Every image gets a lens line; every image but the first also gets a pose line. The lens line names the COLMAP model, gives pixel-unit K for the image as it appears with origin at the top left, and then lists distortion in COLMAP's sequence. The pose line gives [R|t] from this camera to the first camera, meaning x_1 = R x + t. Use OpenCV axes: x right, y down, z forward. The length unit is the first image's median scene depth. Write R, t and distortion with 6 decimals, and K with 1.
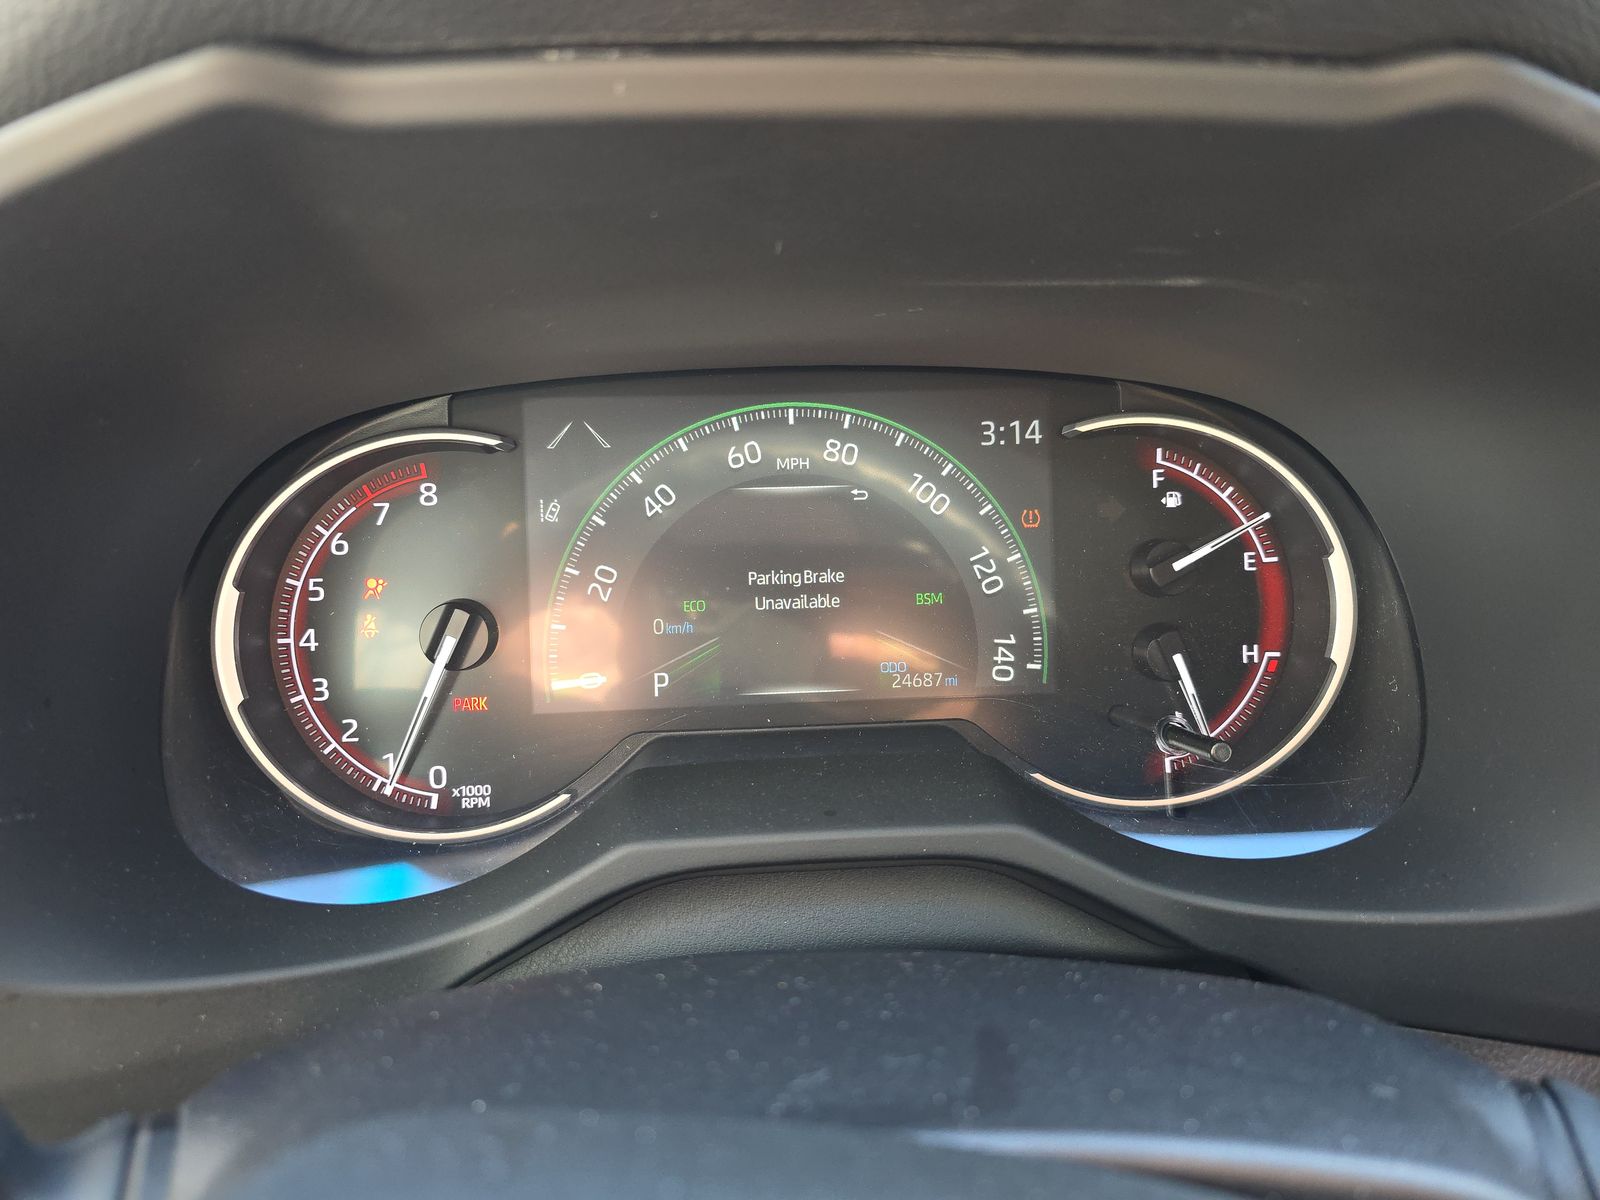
lens RADIAL K [[1075.0, 0, 792.9], [0, 1075.0, 585.3], [0, 0, 1]] dist [0.026699, -0.023342]
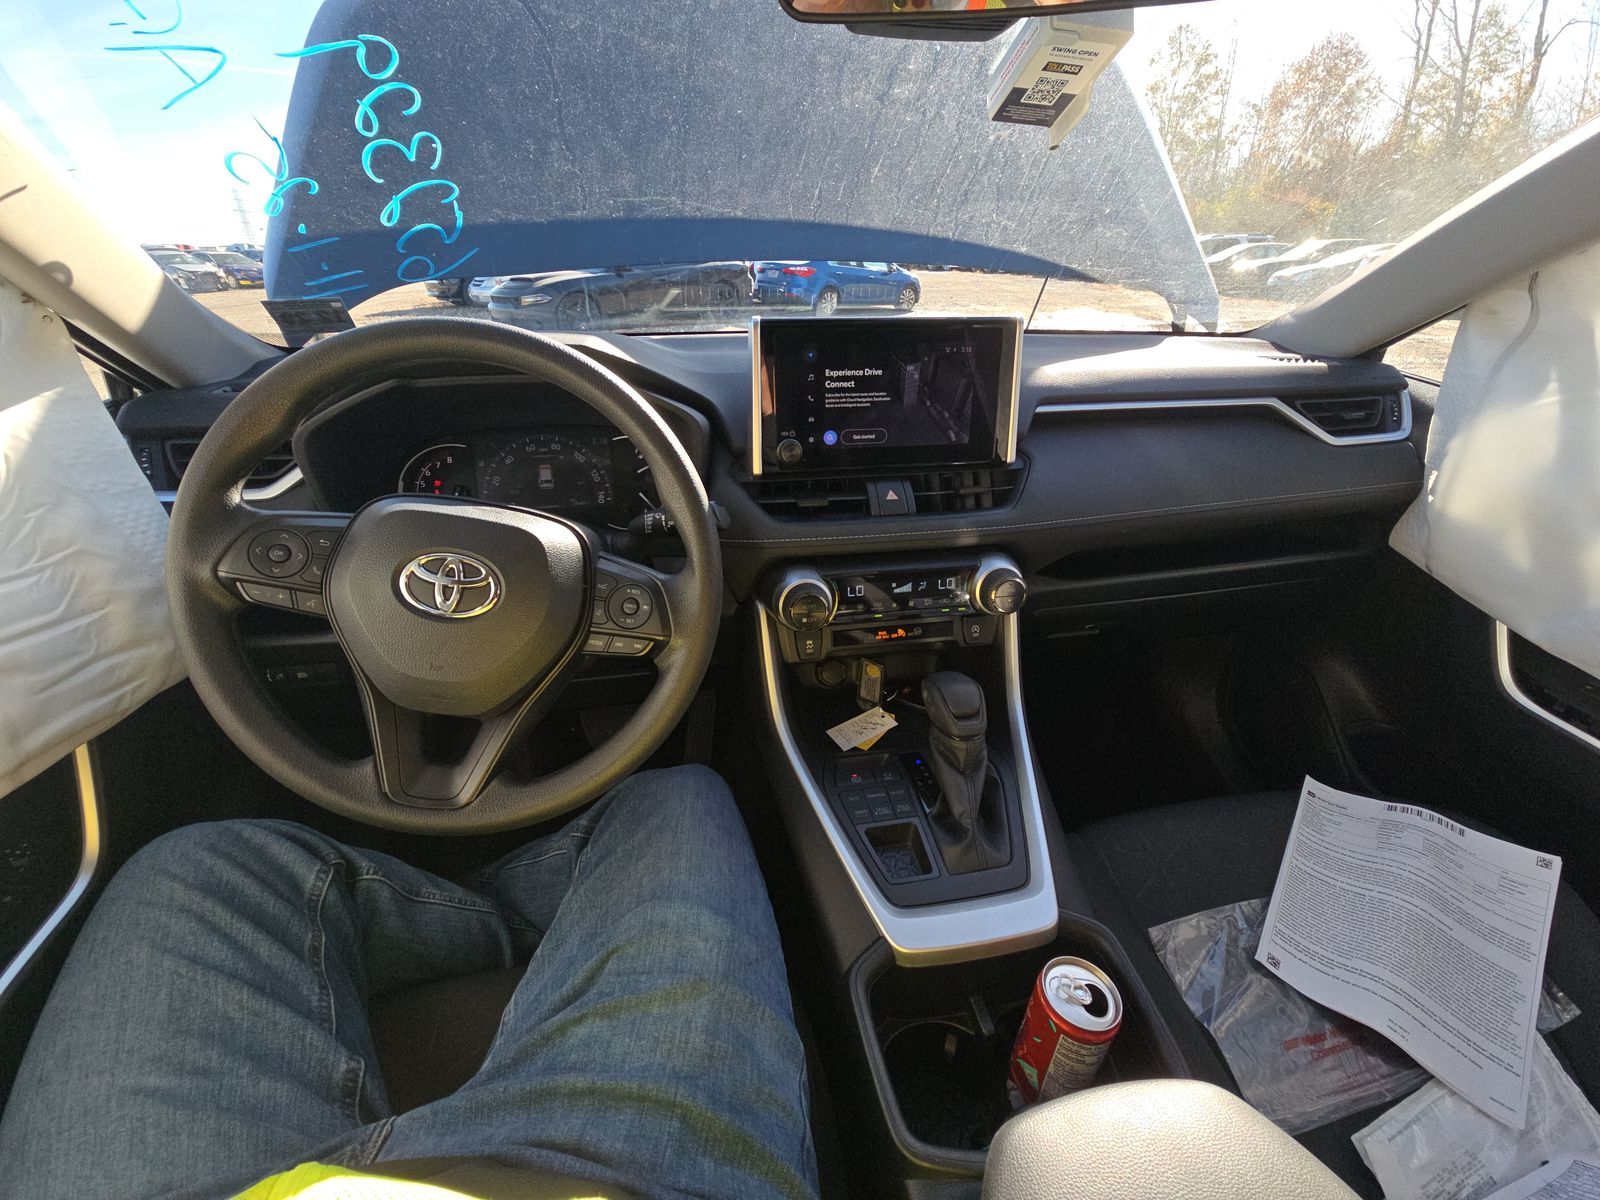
lens RADIAL K [[637.9, 0, 806.7], [0, 637.9, 600.2], [0, 0, 1]] dist [-0.000016, -0.001475]
pose [[0.995945, -0.049252, 0.075289, 0.777242], [0.045693, 0.997788, 0.048283, 0.379954], [-0.077501, -0.044647, 0.995992, -1.492520]]
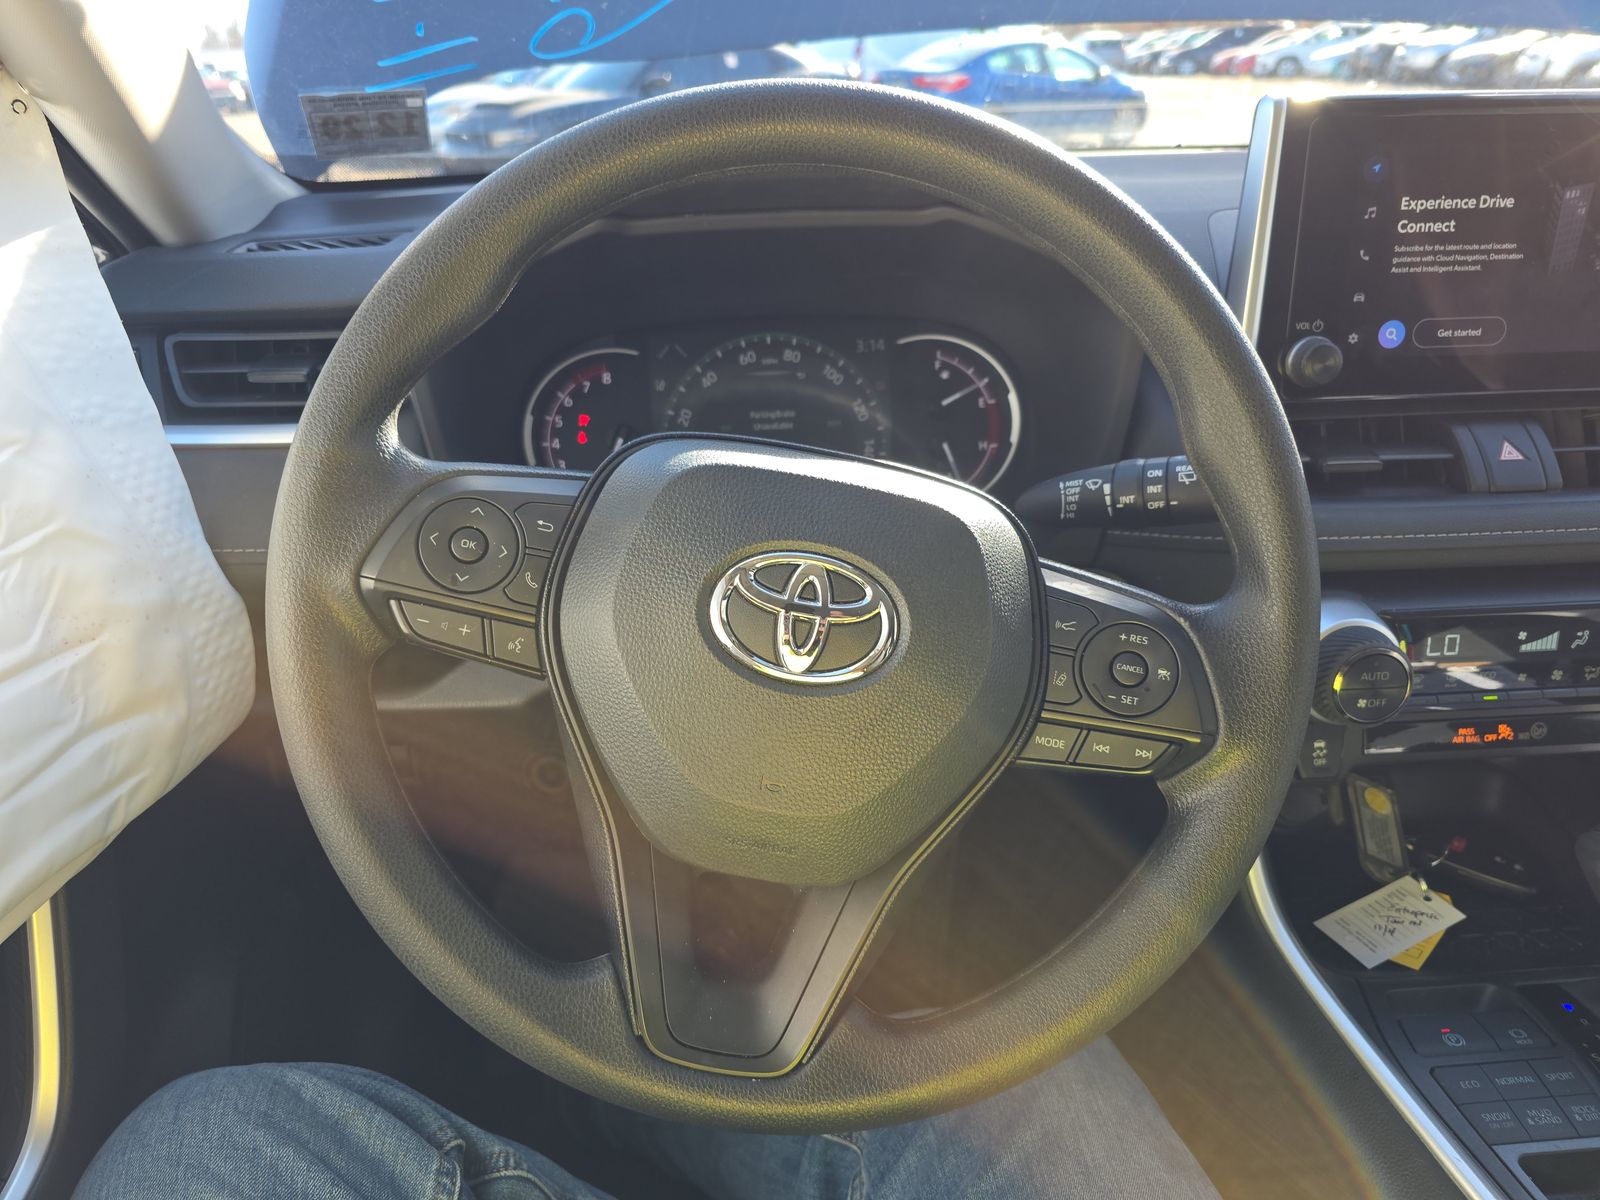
lens RADIAL K [[1075.0, 0, 803.2], [0, 1075.0, 593.4], [0, 0, 1]] dist [0.026699, -0.023342]
pose [[0.999306, -0.018753, -0.032181, 0.129350], [0.018965, 0.999800, 0.006303, 0.344422], [0.032056, -0.006909, 0.999462, -1.185005]]
